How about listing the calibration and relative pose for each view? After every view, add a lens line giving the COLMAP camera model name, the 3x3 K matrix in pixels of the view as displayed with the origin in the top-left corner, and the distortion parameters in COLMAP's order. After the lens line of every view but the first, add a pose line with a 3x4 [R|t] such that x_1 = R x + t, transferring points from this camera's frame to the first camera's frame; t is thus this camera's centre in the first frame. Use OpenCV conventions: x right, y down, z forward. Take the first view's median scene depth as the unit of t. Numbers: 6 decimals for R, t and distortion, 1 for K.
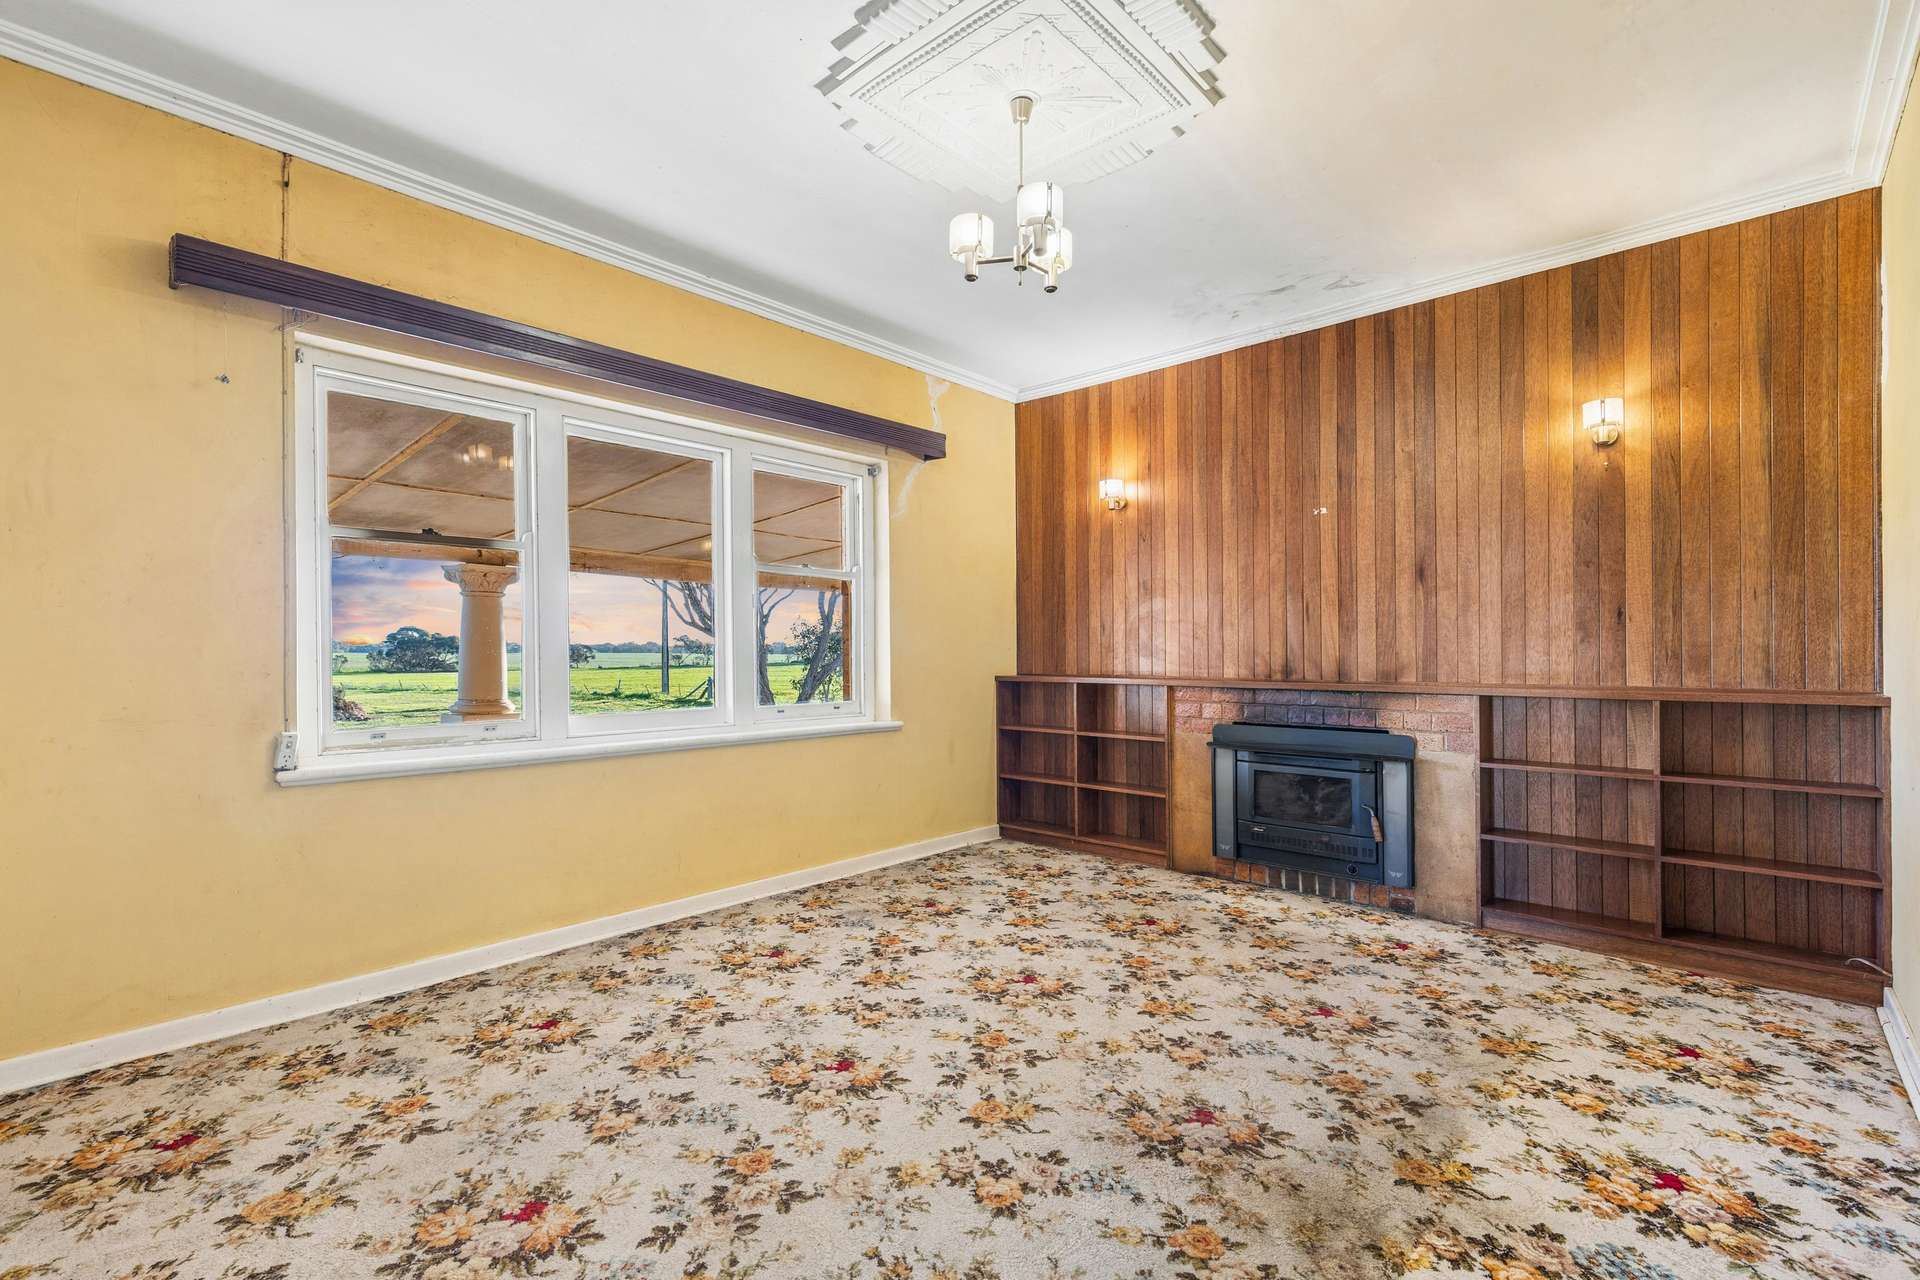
lens RADIAL K [[866.8, 0, 968.5], [0, 866.8, 591.5], [0, 0, 1]] dist [0.003704, -0.000200]
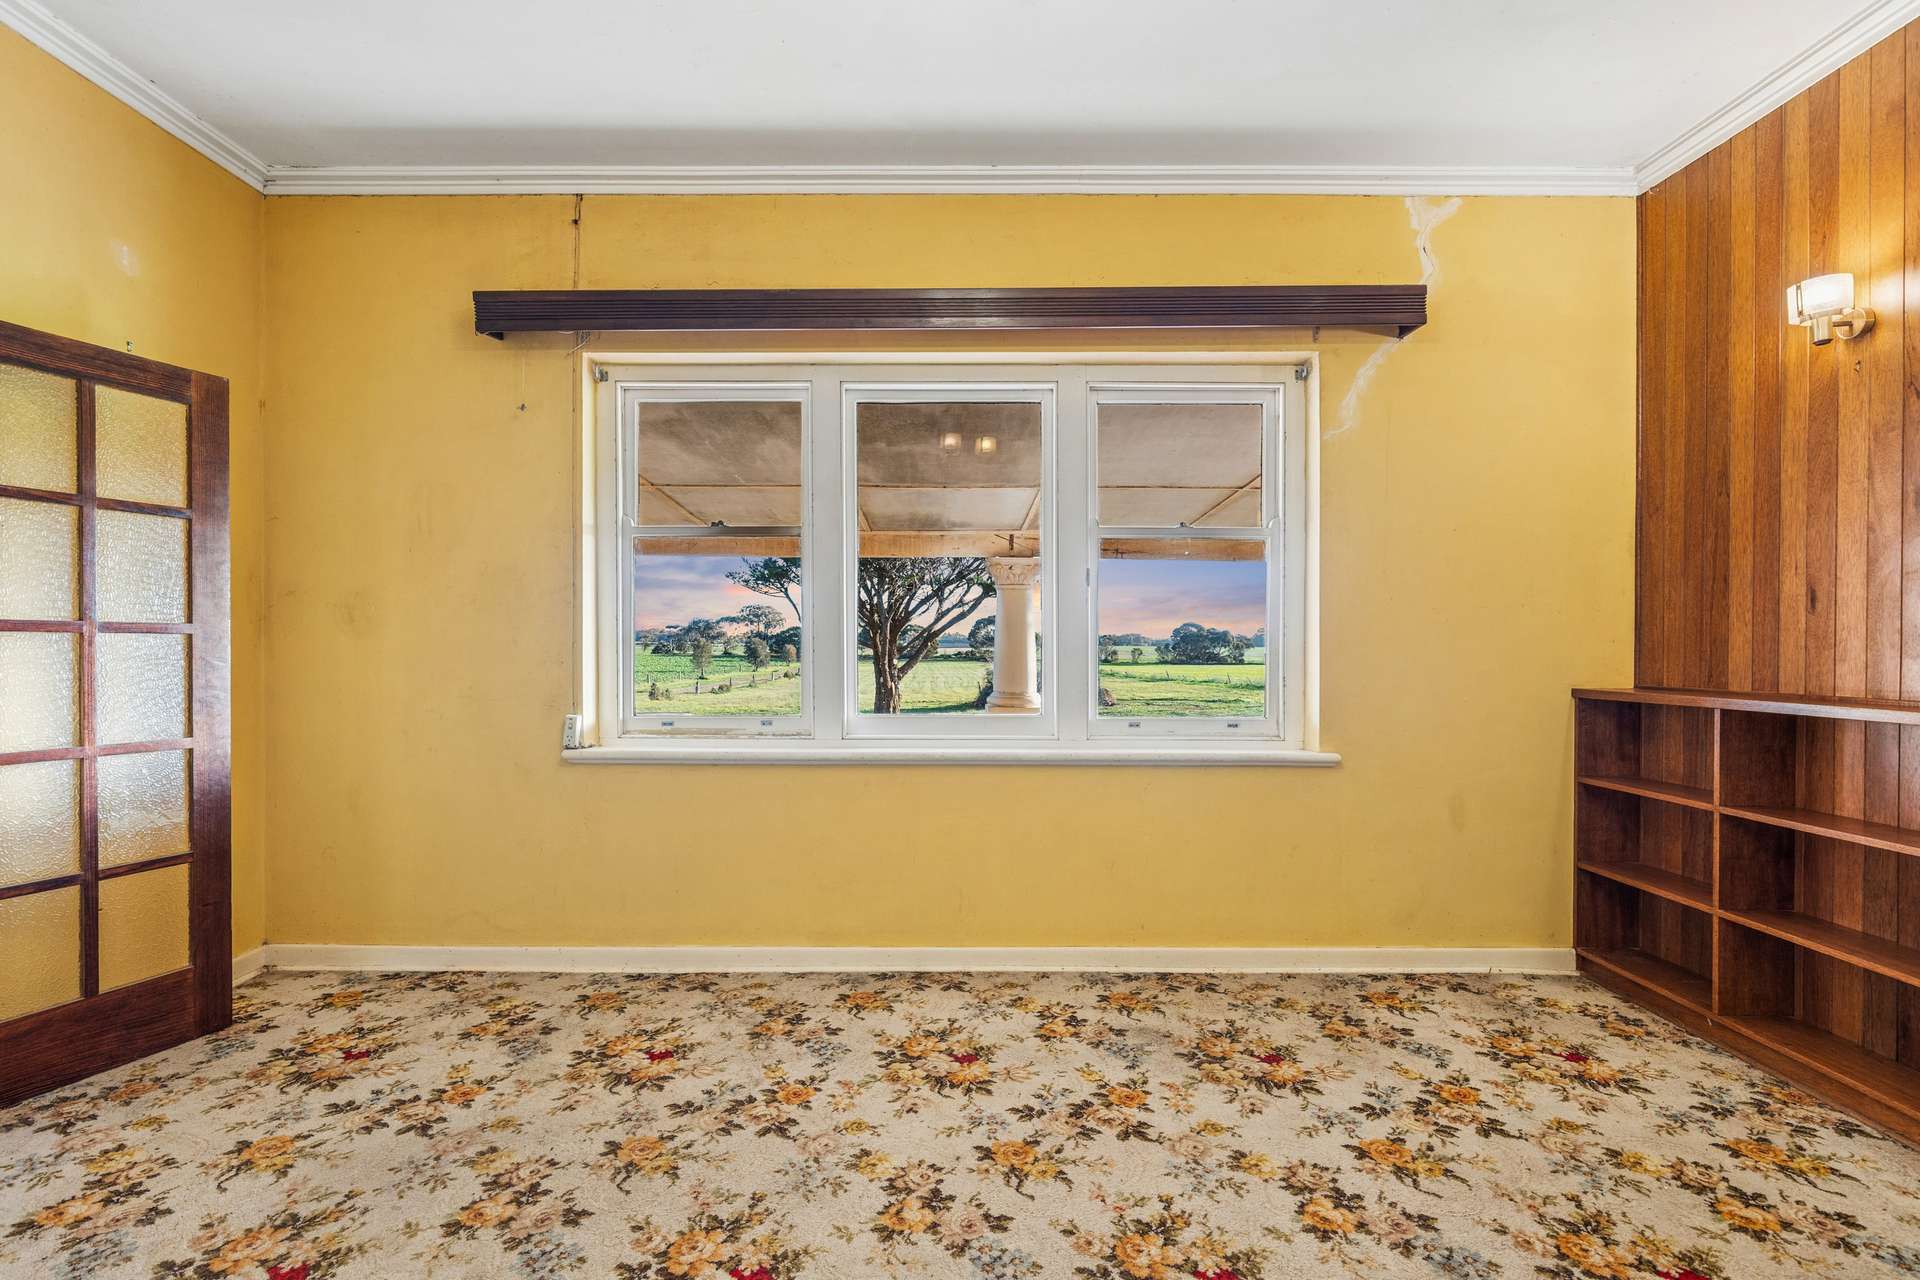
lens RADIAL K [[910.5, 0, 931.2], [0, 910.5, 602.7], [0, 0, 1]] dist [-0.002586, -0.000363]
pose [[0.662351, -0.031133, -0.748546, 0.300296], [0.047269, 0.998882, 0.000282, 0.031174], [0.747701, -0.035570, 0.663082, 0.429582]]
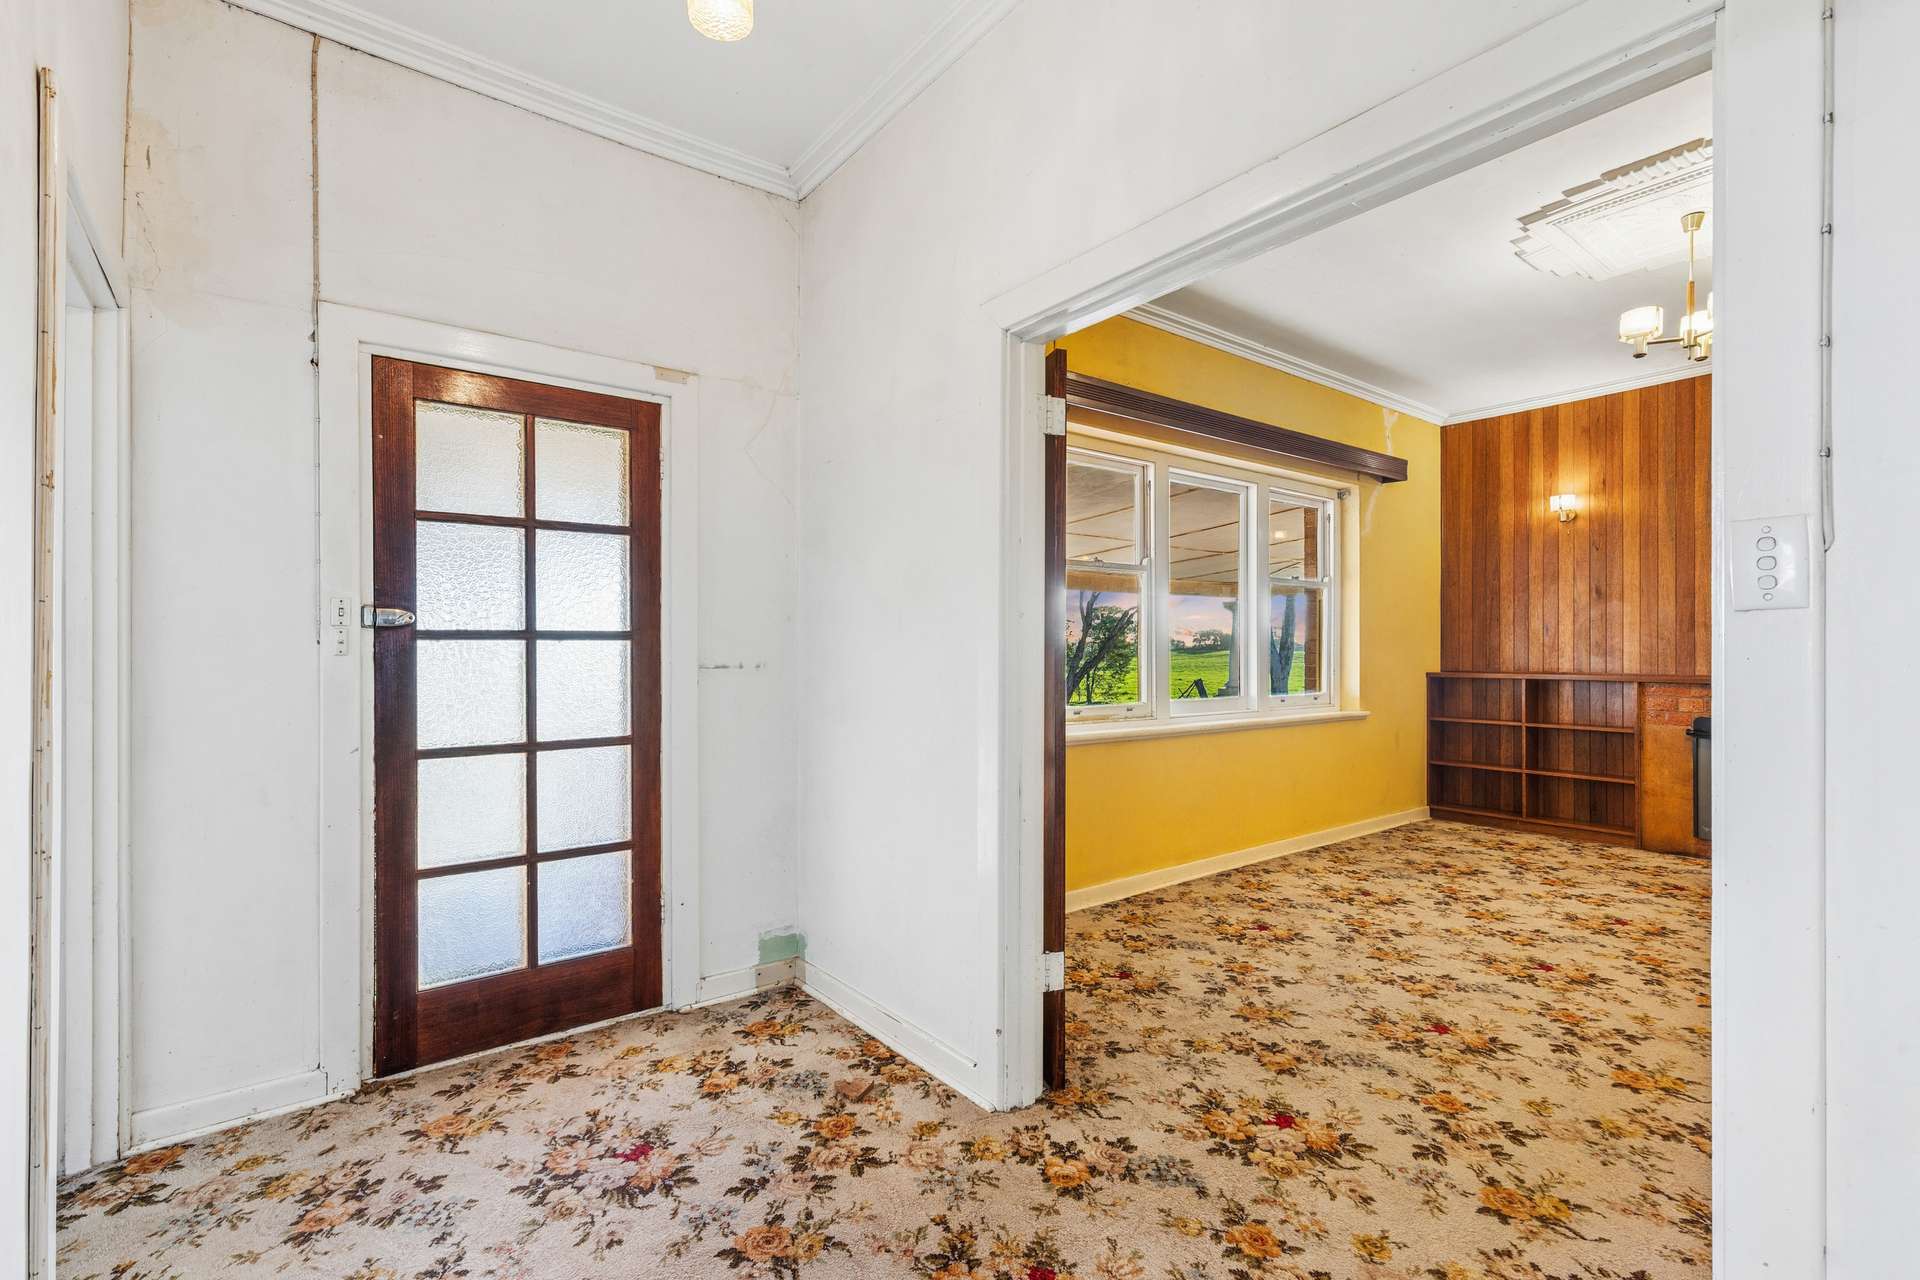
lens RADIAL K [[866.8, 0, 968.5], [0, 866.8, 591.5], [0, 0, 1]] dist [0.003704, -0.000200]
pose [[0.982988, -0.010215, -0.183384, -0.484617], [0.010748, 0.999940, 0.001911, -0.020719], [0.183353, -0.003850, 0.983040, -0.285801]]
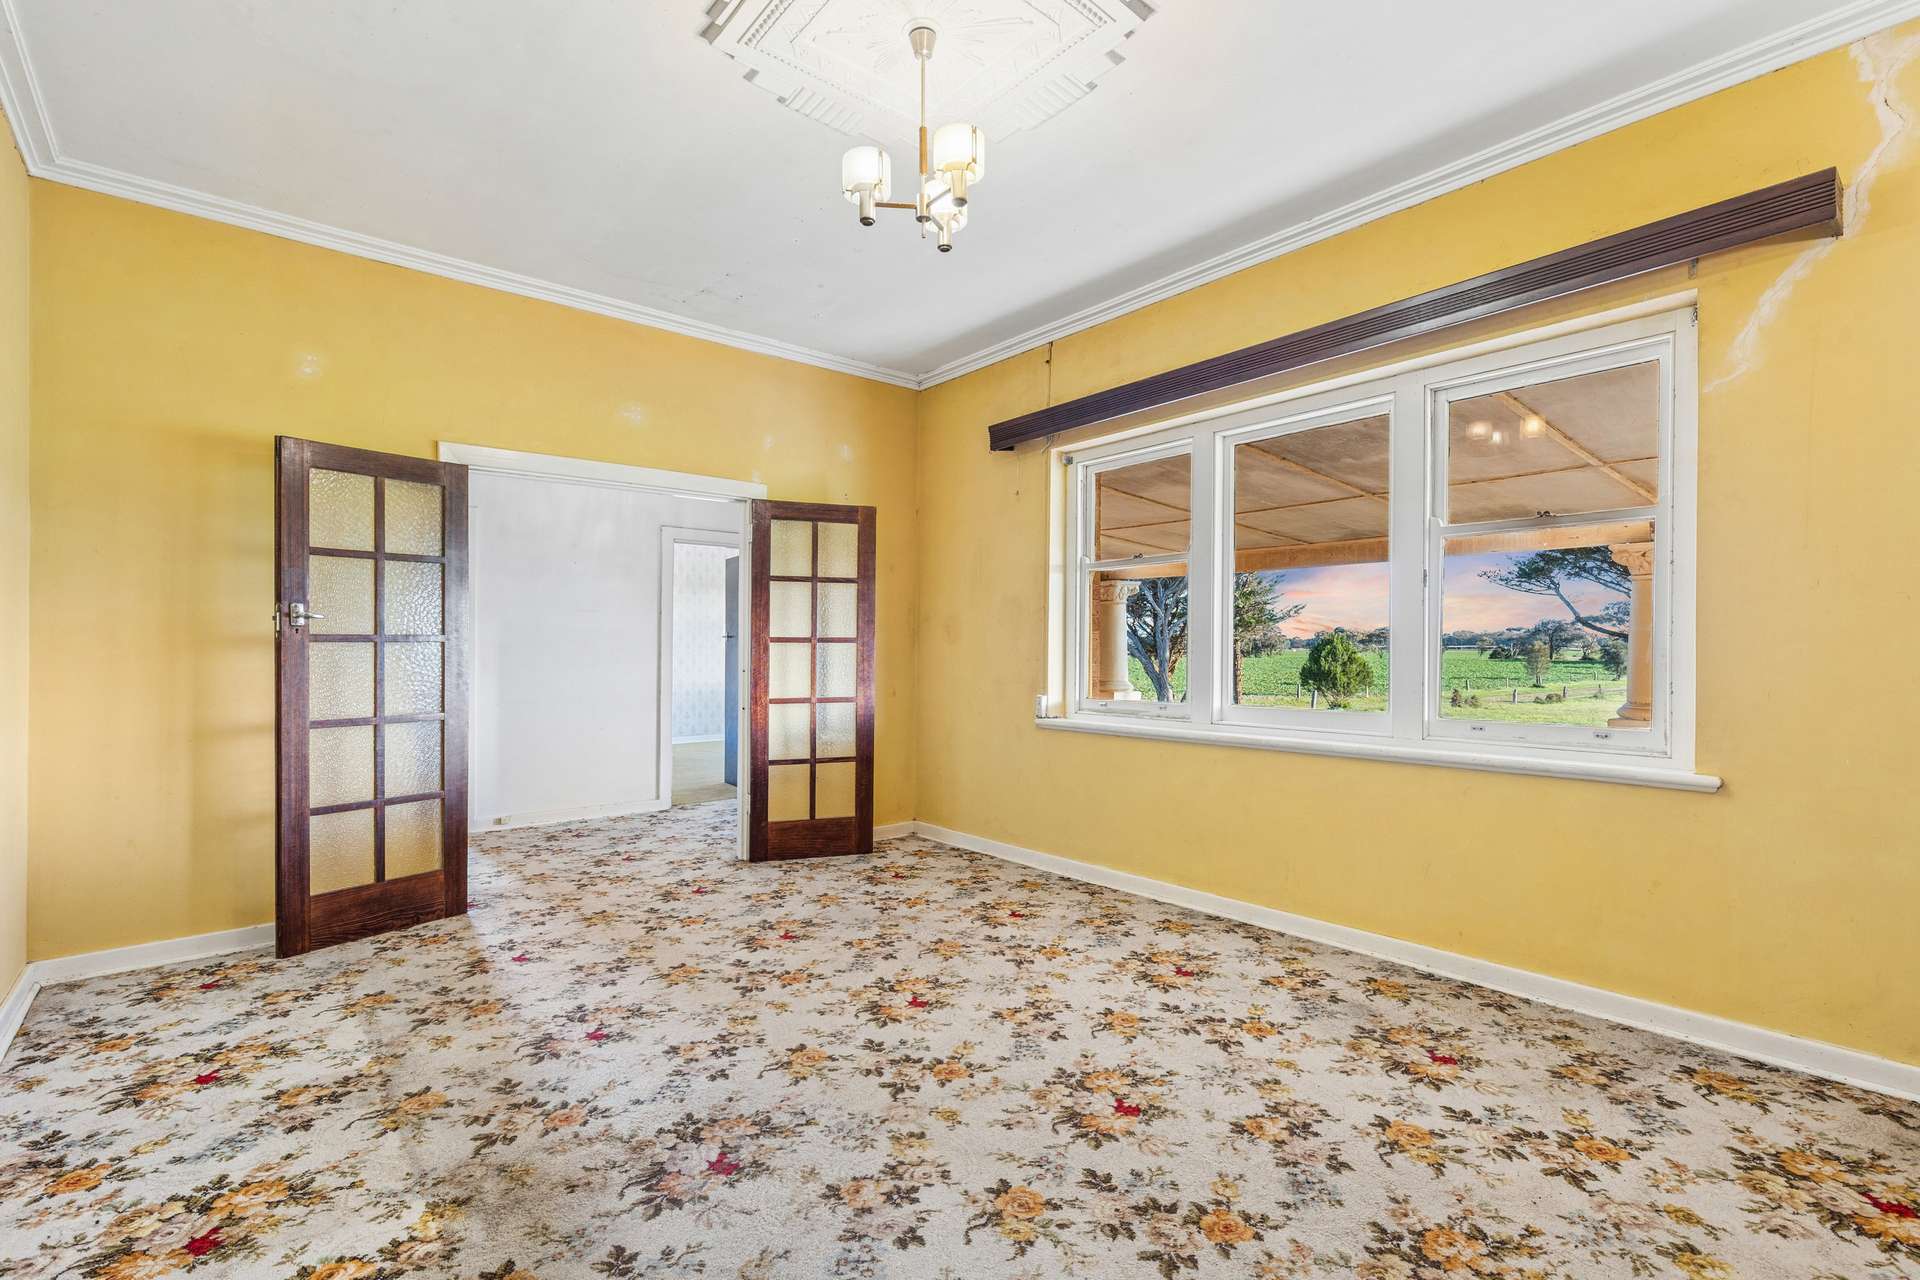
lens RADIAL K [[850.8, 0, 953.3], [0, 850.8, 655.9], [0, 0, 1]] dist [0.005545, -0.005733]
pose [[-0.135132, 0.009704, -0.990780, 0.633266], [0.068662, 0.997640, 0.000406, 0.052443], [0.988446, -0.067974, -0.135479, 0.794813]]
